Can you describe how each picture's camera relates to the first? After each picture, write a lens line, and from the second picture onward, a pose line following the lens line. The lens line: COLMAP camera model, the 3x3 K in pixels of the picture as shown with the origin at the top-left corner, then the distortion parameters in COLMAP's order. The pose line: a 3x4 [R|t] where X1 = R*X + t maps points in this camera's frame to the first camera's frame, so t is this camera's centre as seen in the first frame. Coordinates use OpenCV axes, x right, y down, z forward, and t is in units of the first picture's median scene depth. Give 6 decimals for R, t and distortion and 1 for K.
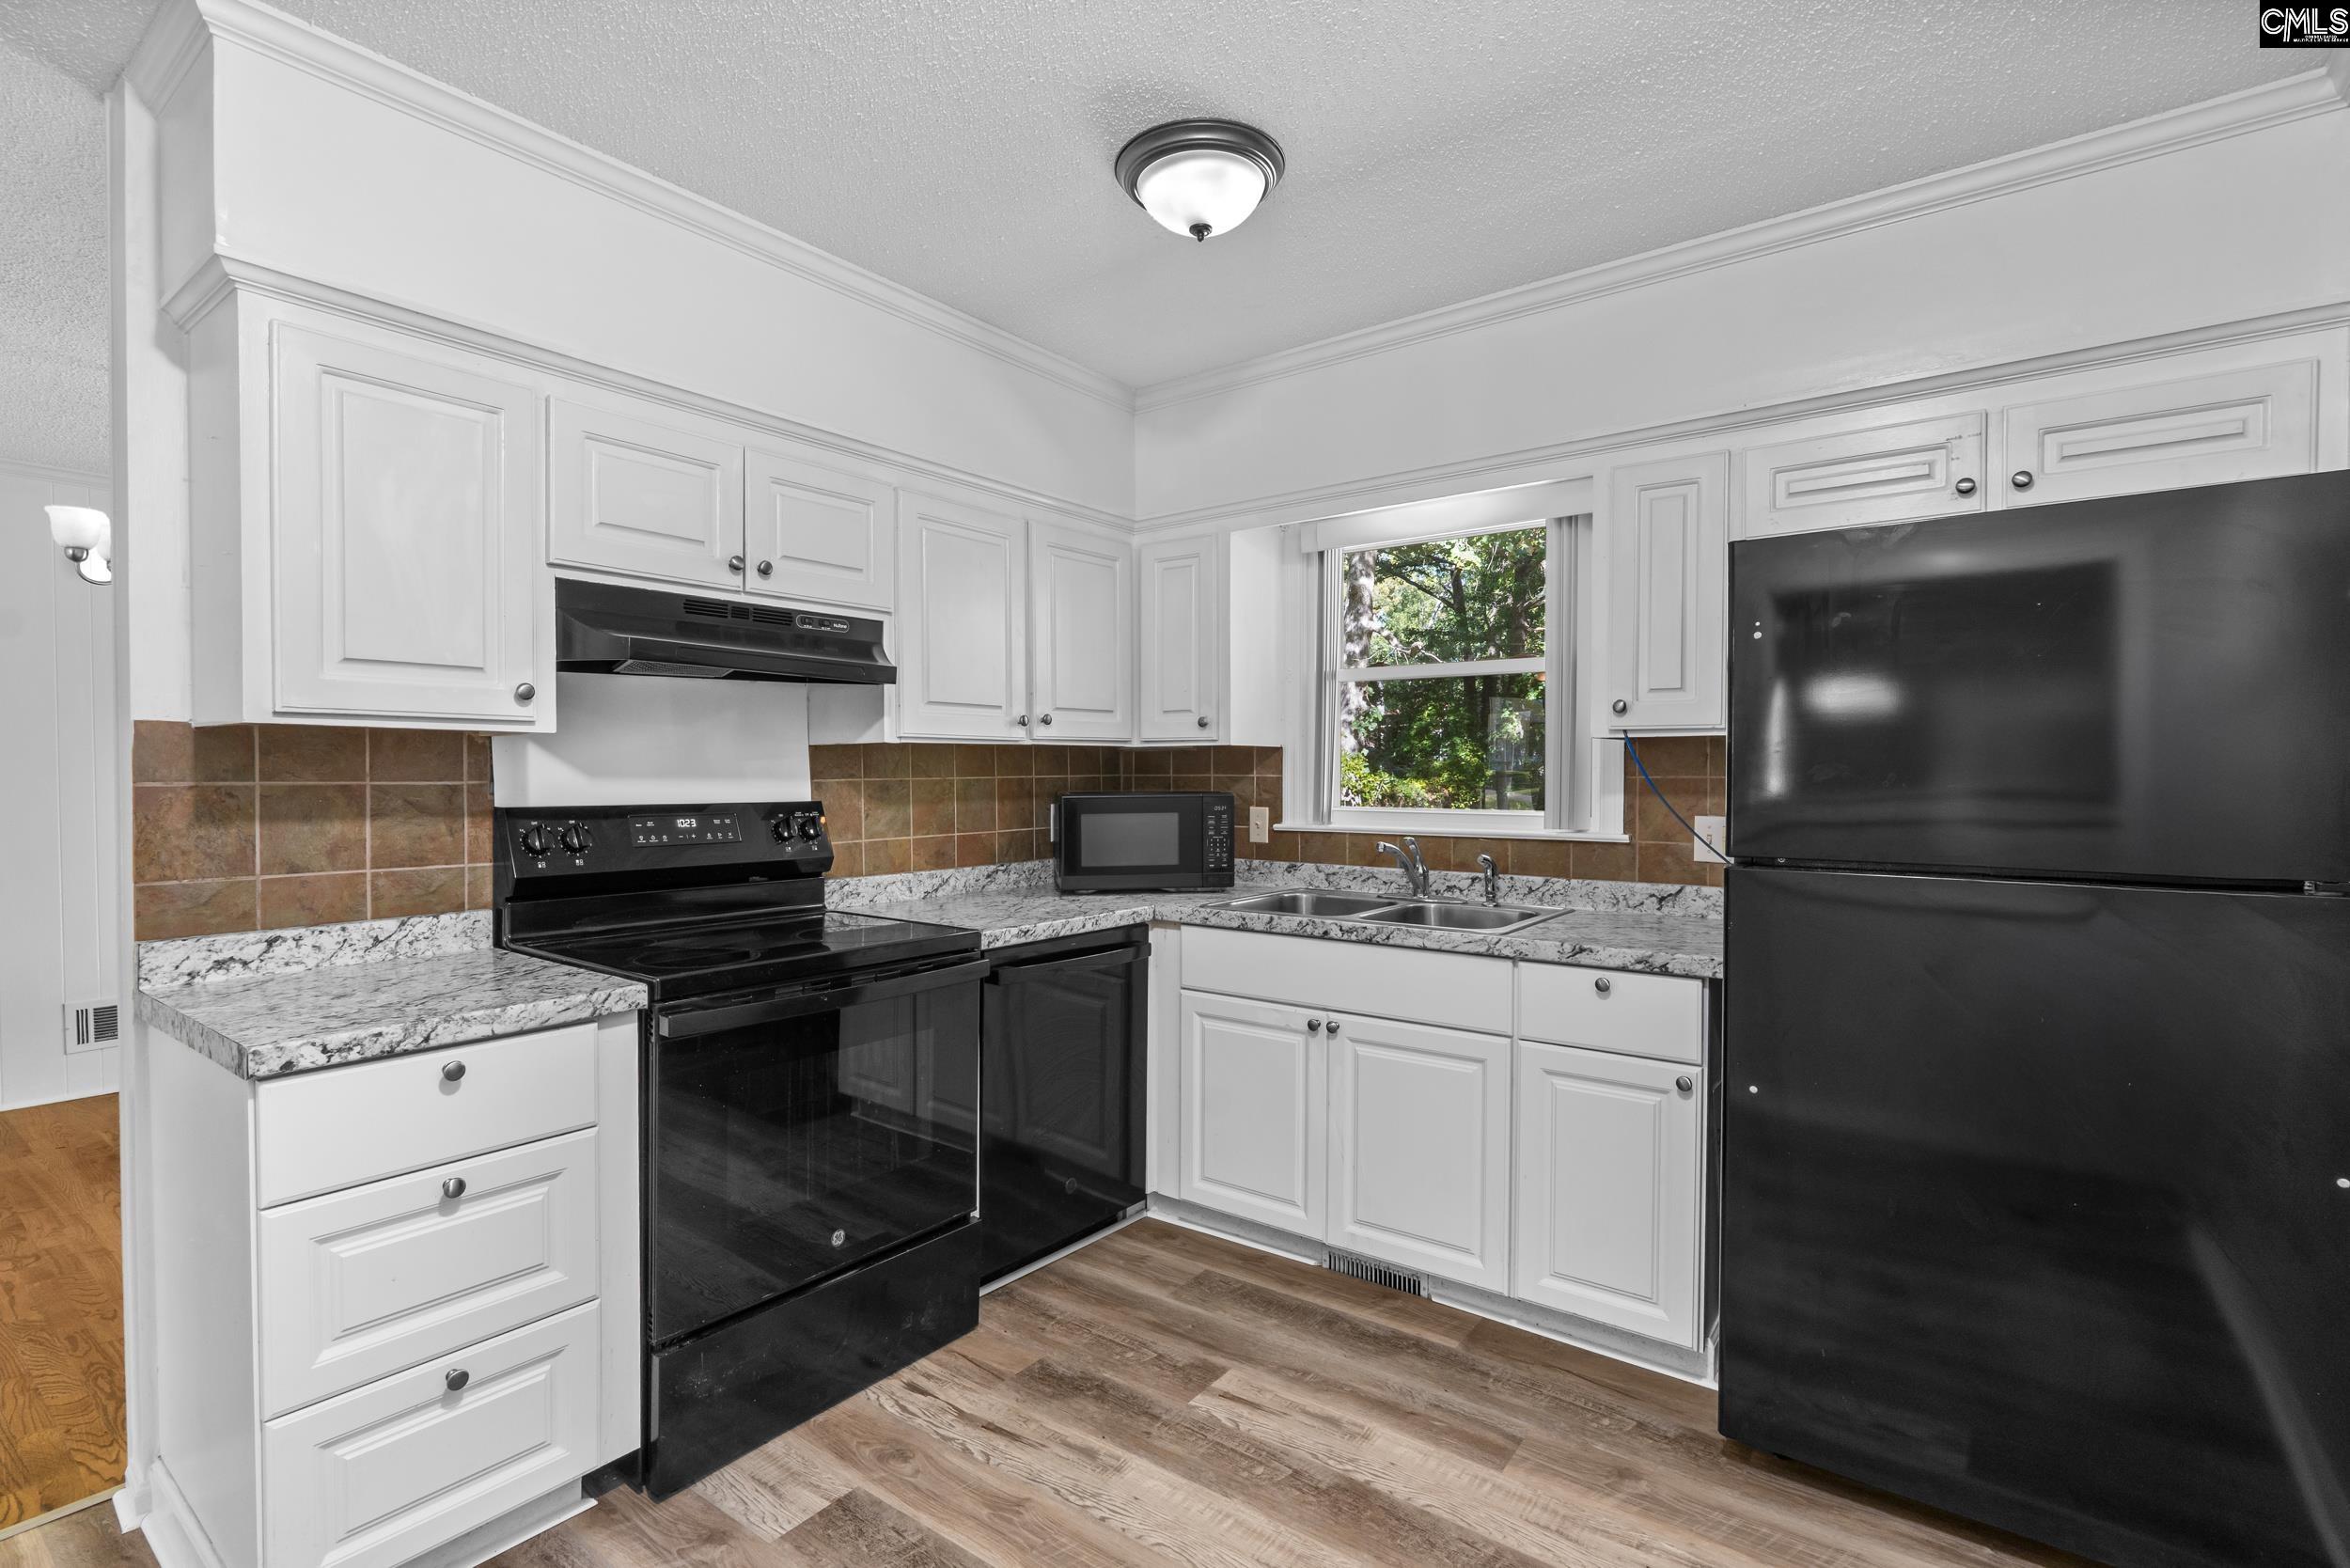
lens RADIAL K [[1088.4, 0, 1158.8], [0, 1088.4, 795.0], [0, 0, 1]] dist [-0.001695, -0.001110]
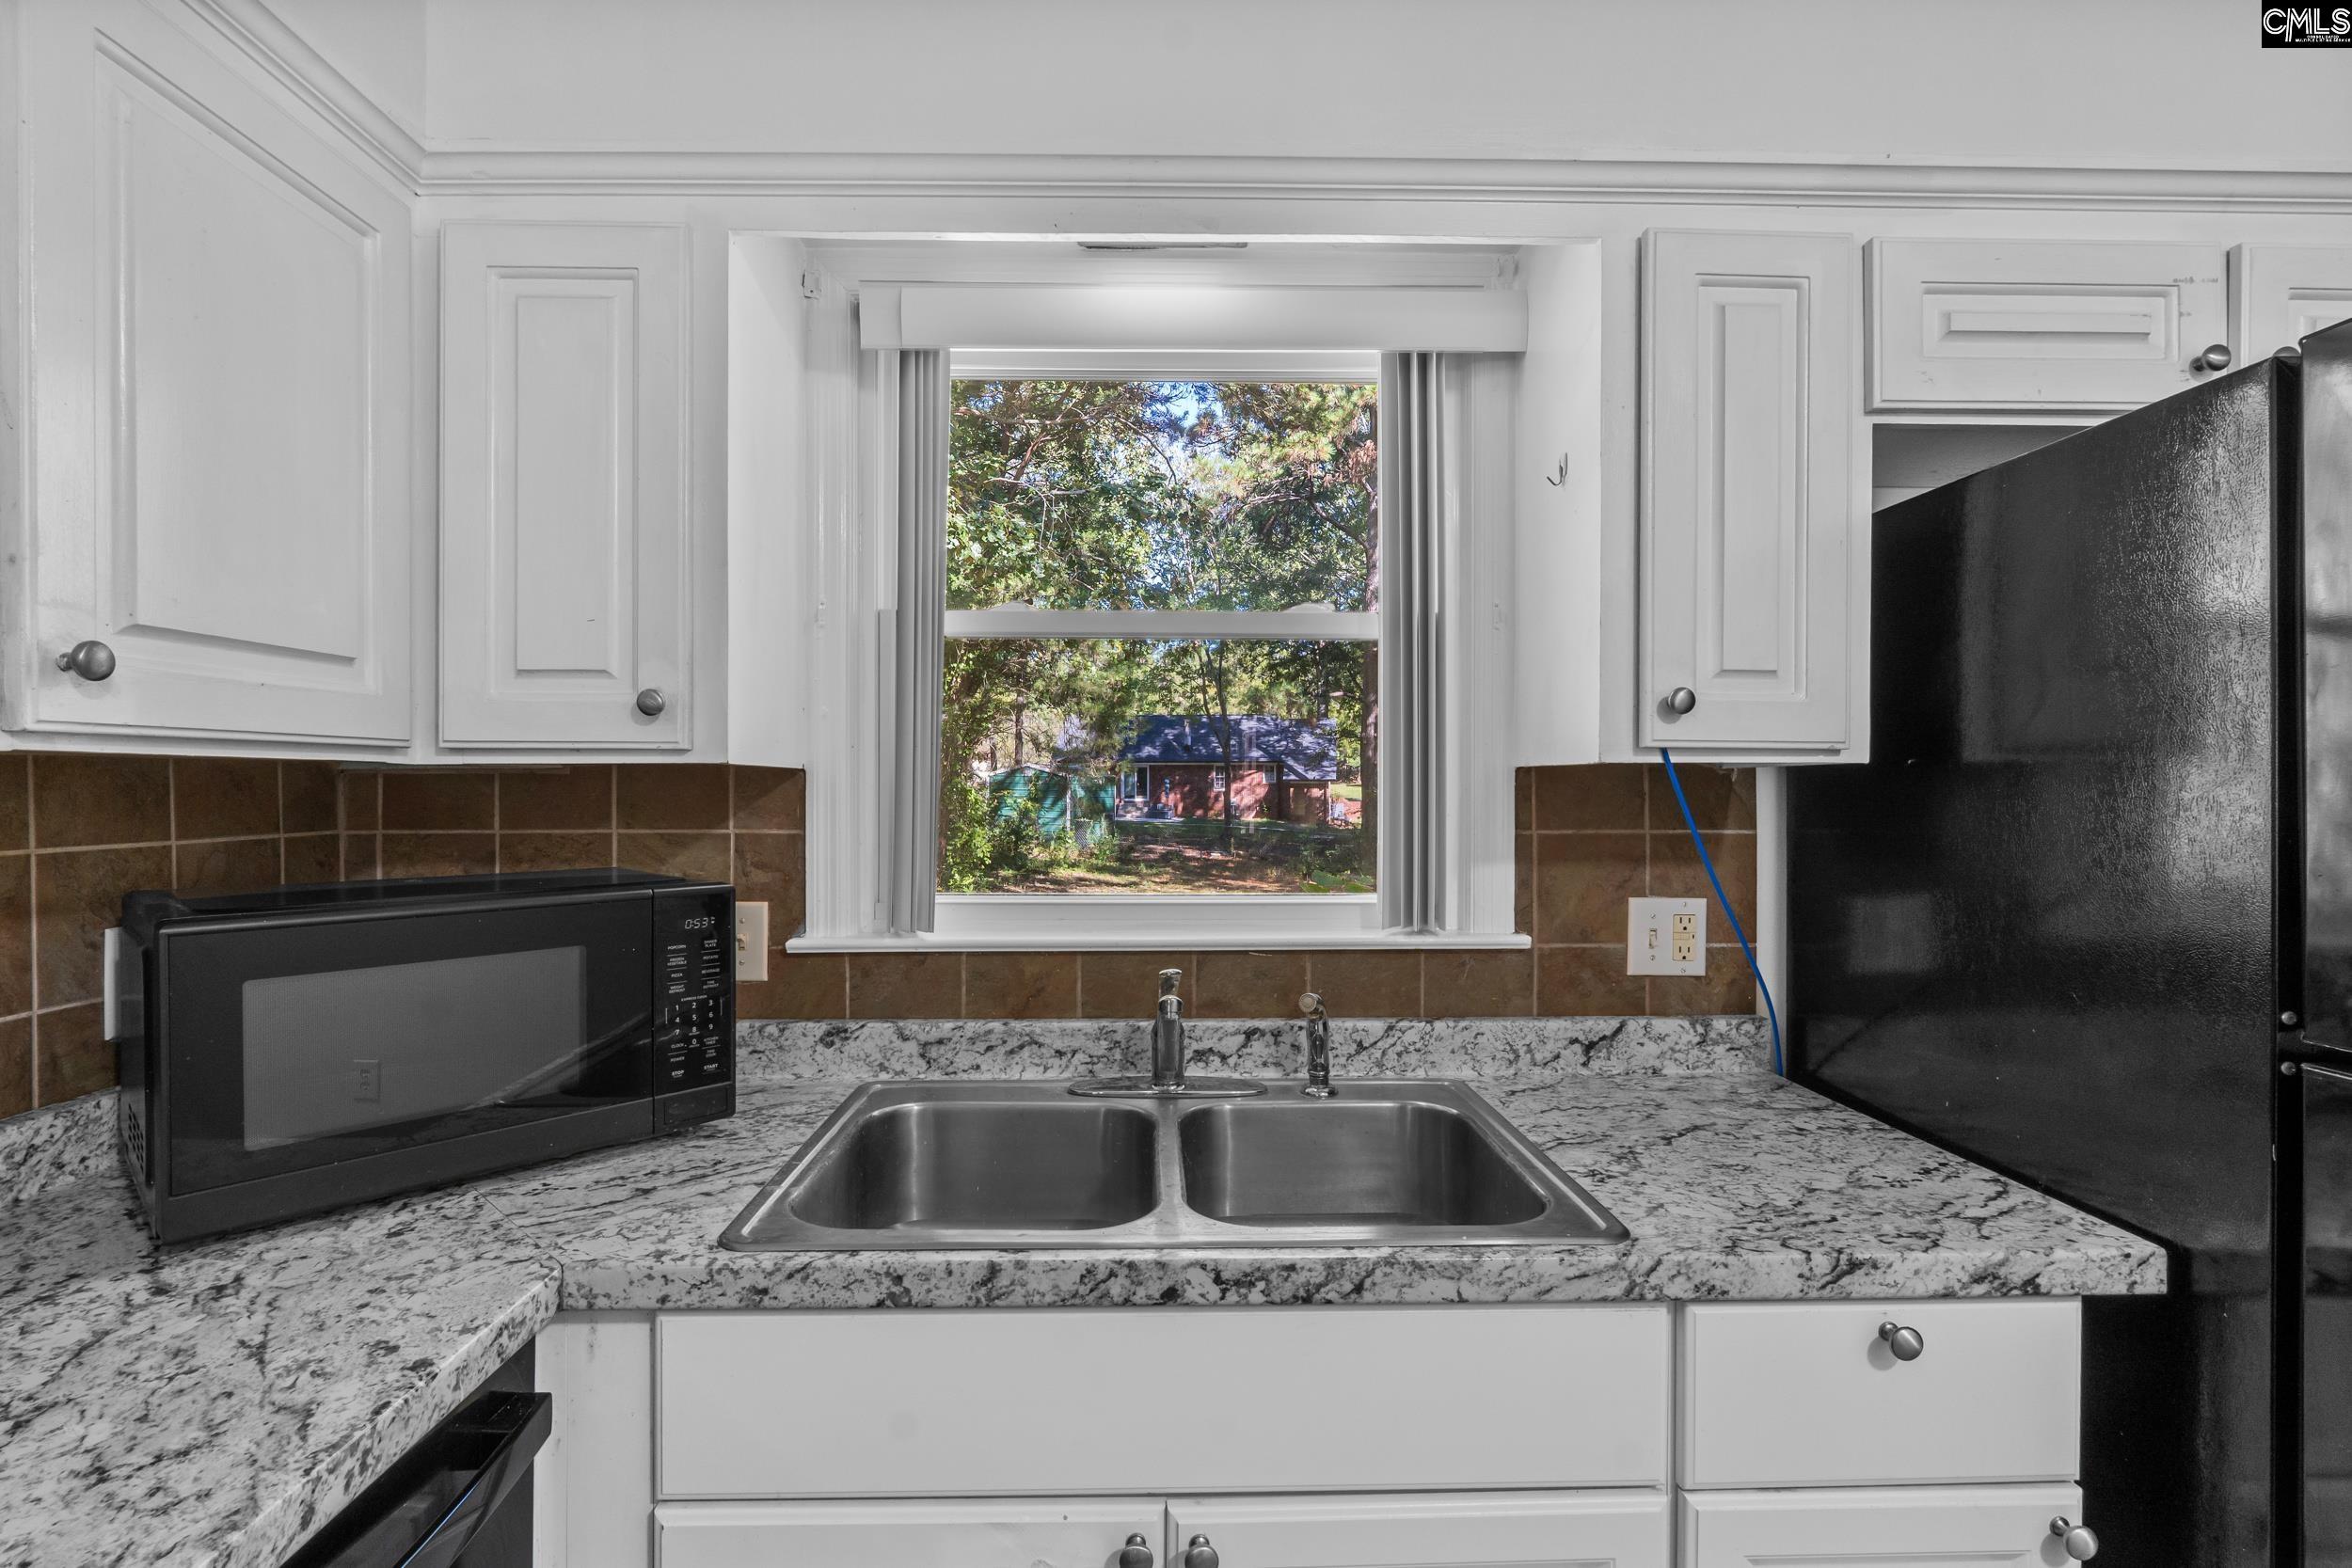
lens RADIAL K [[1089.2, 0, 1152.2], [0, 1089.2, 794.2], [0, 0, 1]] dist [-0.001695, -0.001110]
pose [[0.780302, -0.001125, 0.625402, -0.074476], [0.013253, 0.999804, -0.014737, -0.031676], [-0.625263, 0.019788, 0.780163, 0.706363]]
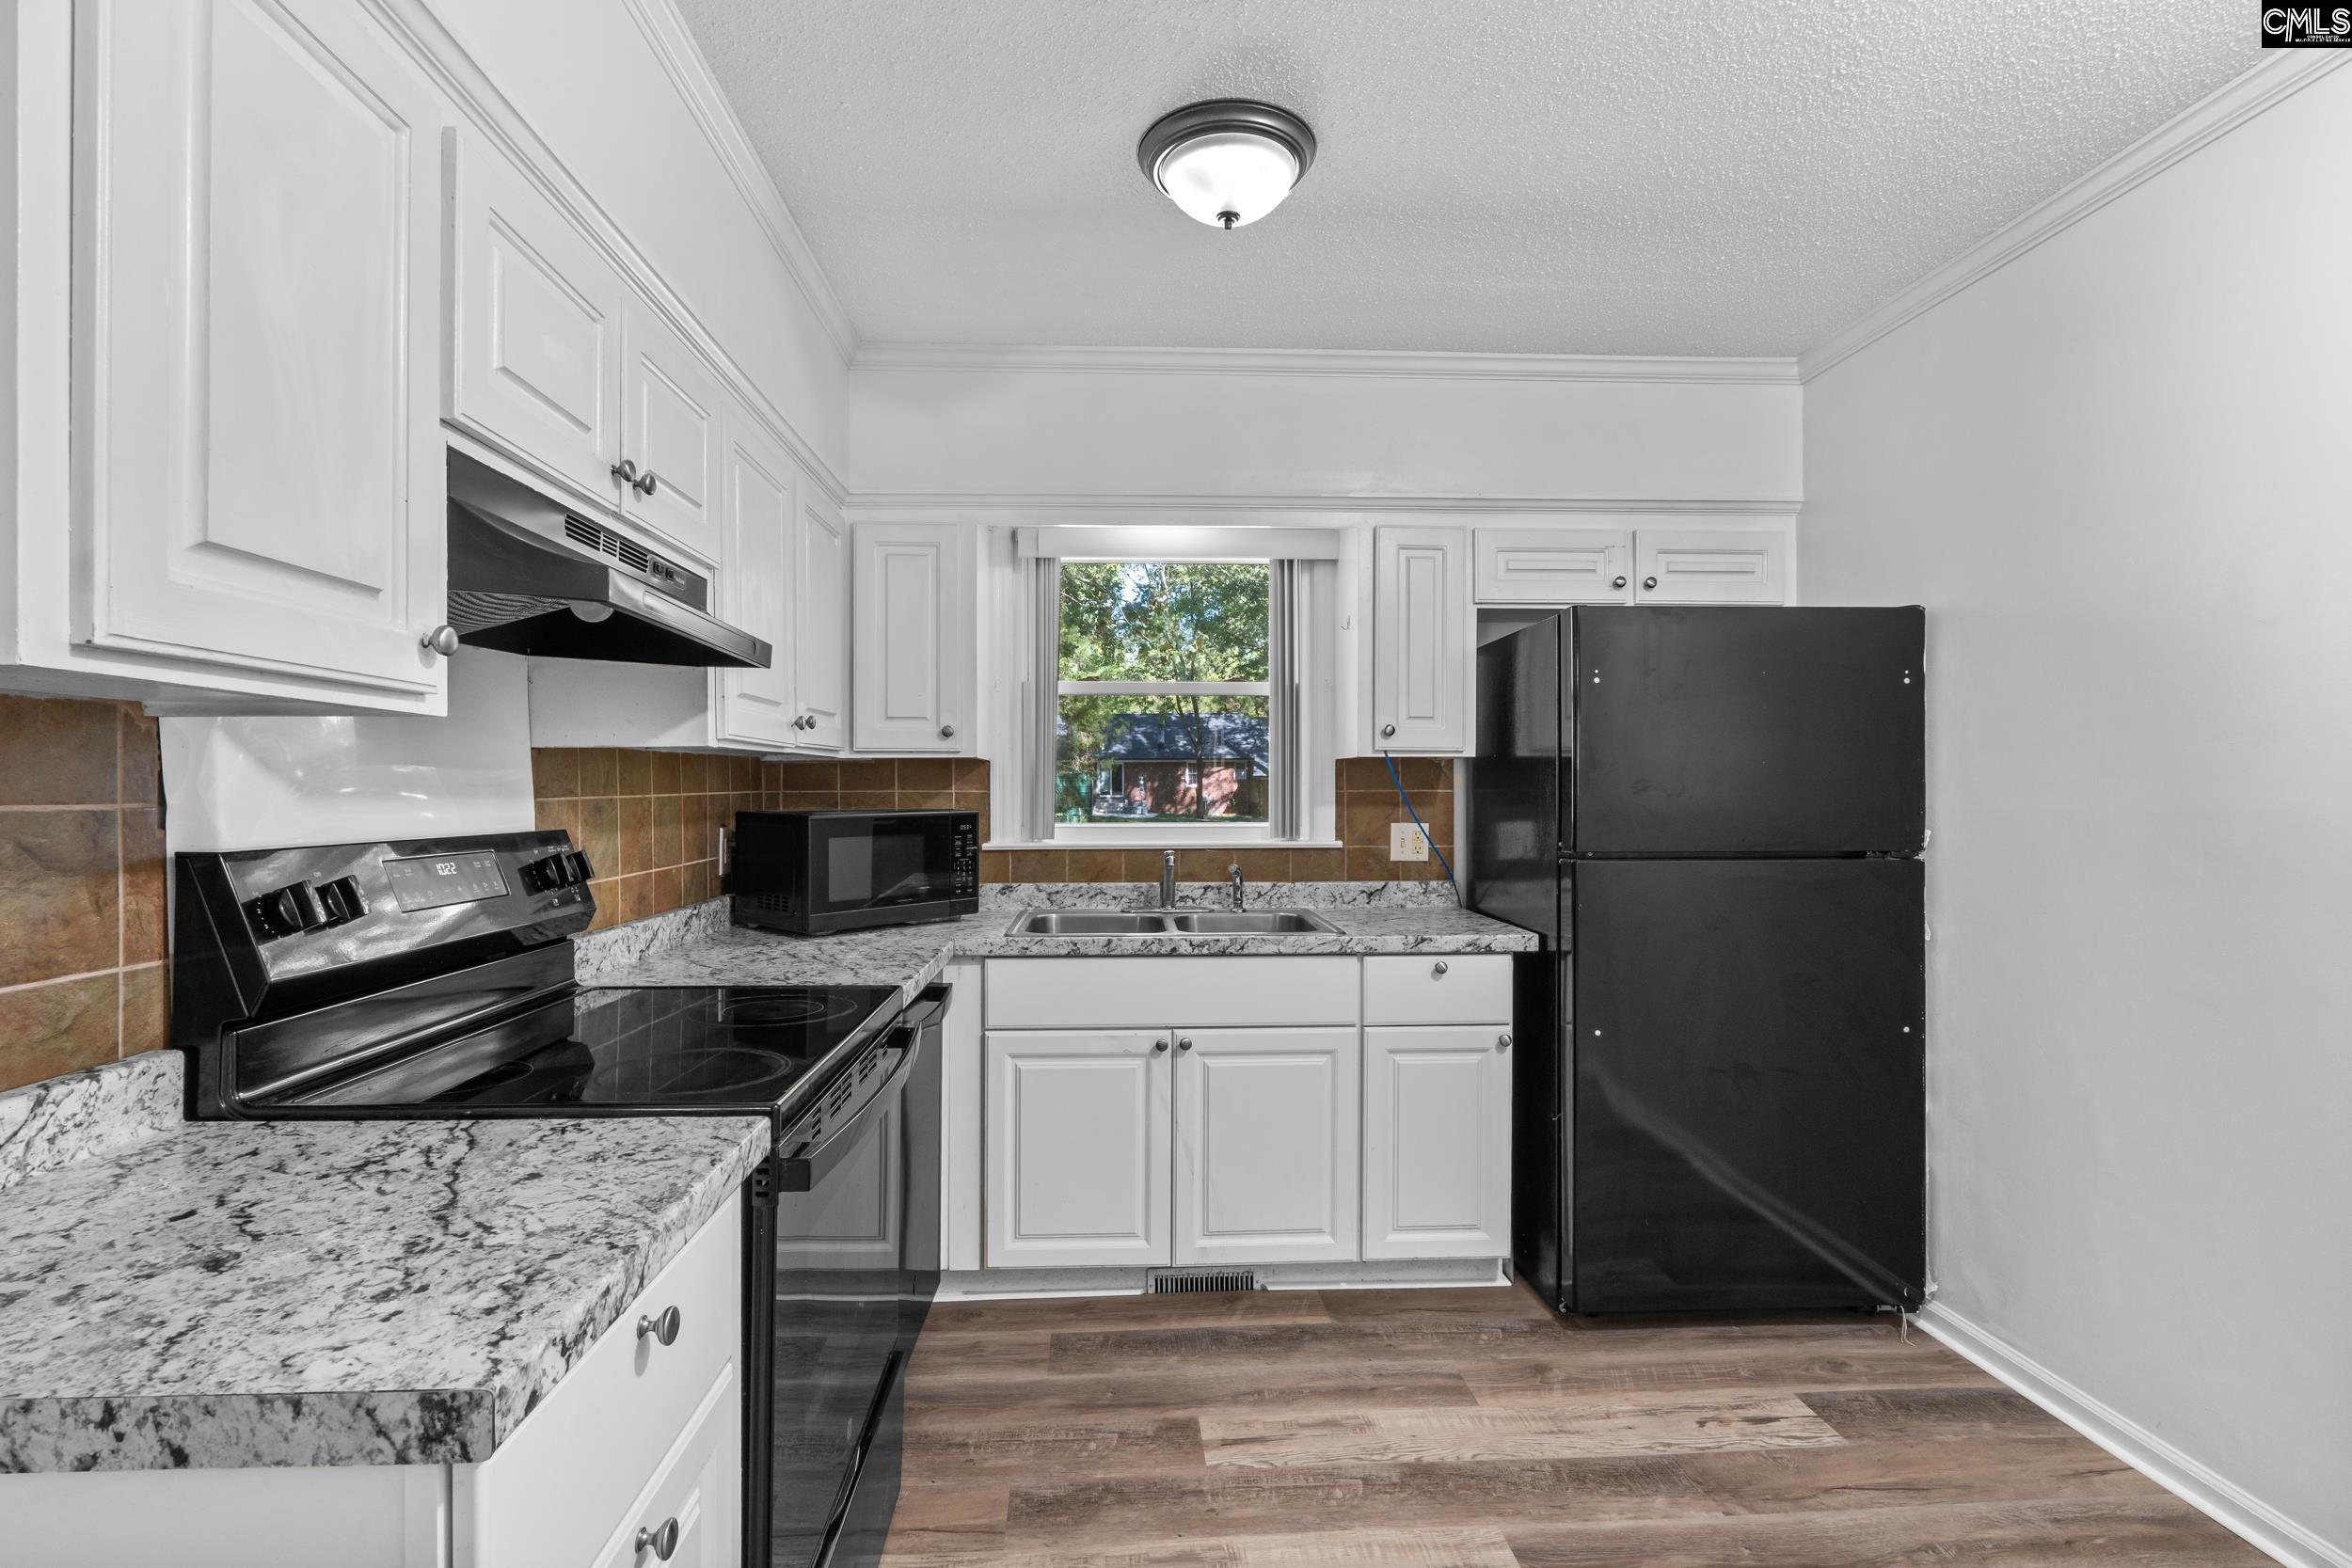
lens RADIAL K [[1089.2, 0, 1144.6], [0, 1089.2, 796.9], [0, 0, 1]] dist [-0.001695, -0.001110]
pose [[0.767854, -0.005783, 0.640598, -0.489937], [0.014866, 0.999851, -0.008793, -0.003422], [-0.640452, 0.016275, 0.767826, 0.251444]]
